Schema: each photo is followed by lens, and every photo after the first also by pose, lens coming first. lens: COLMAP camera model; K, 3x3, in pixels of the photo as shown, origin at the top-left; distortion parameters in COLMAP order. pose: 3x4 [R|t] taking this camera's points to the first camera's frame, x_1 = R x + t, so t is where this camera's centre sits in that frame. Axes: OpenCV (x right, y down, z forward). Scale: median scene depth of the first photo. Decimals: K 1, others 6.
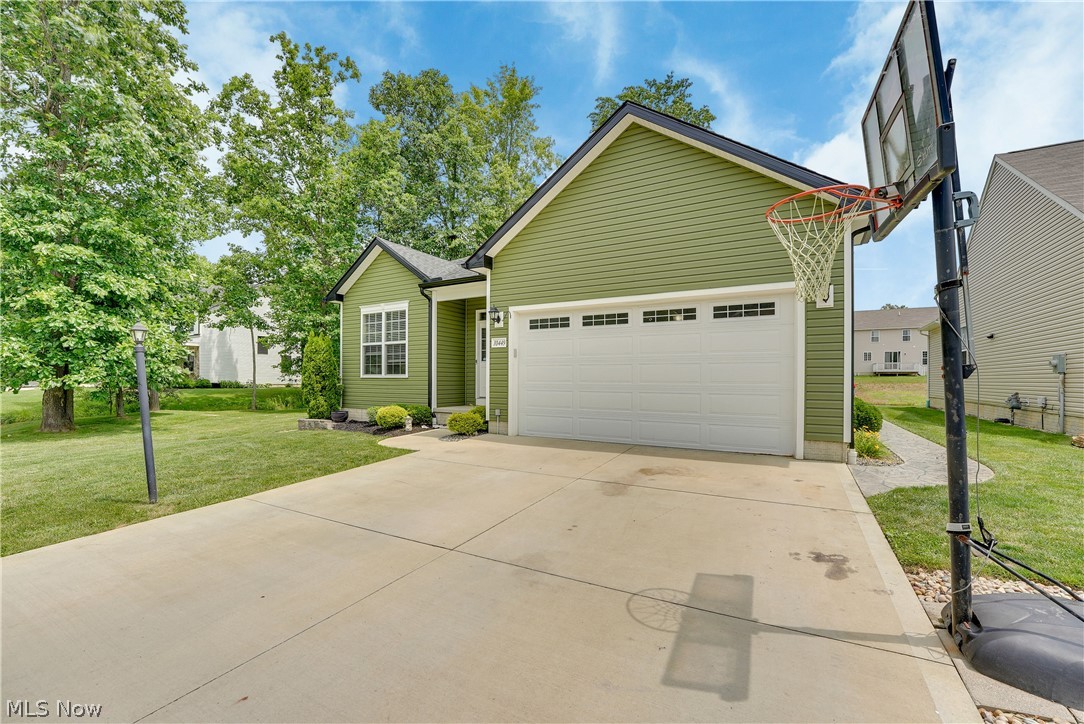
lens RADIAL K [[479.3, 0, 541.5], [0, 479.3, 361.0], [0, 0, 1]] dist [-0.003184, 0.000211]
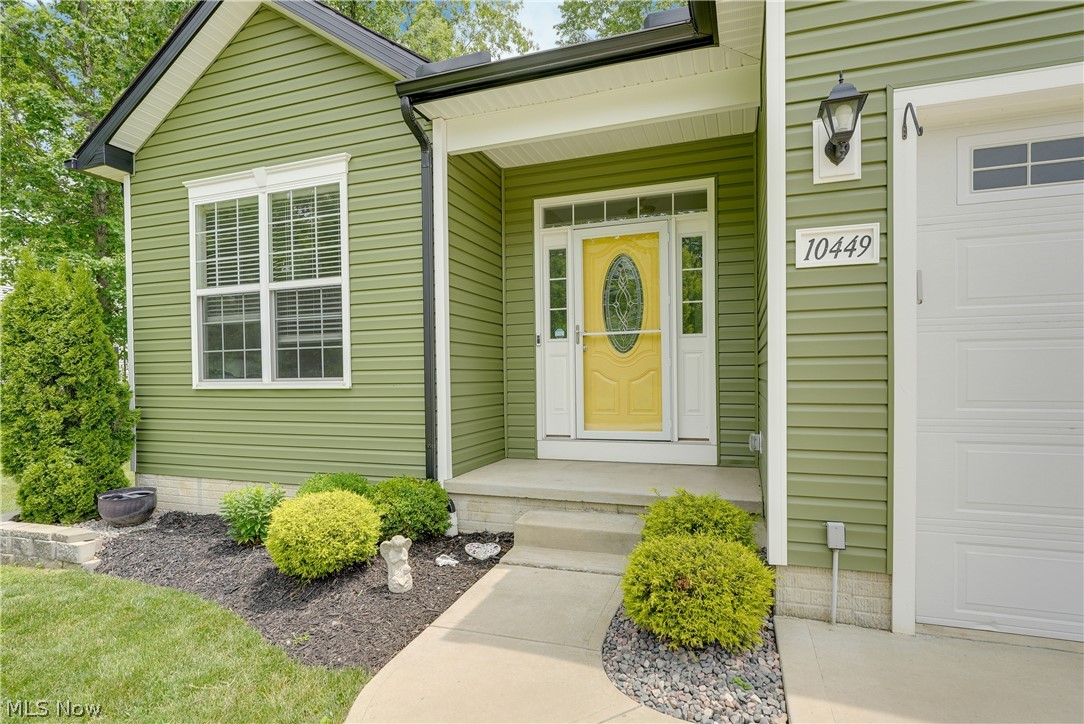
lens RADIAL K [[587.3, 0, 541.3], [0, 587.3, 367.4], [0, 0, 1]] dist [0.001337, 0.001410]
pose [[0.981640, -0.012996, 0.190298, -0.218411], [0.008204, 0.999630, 0.025950, 0.010533], [-0.190565, -0.023912, 0.981383, 0.553094]]
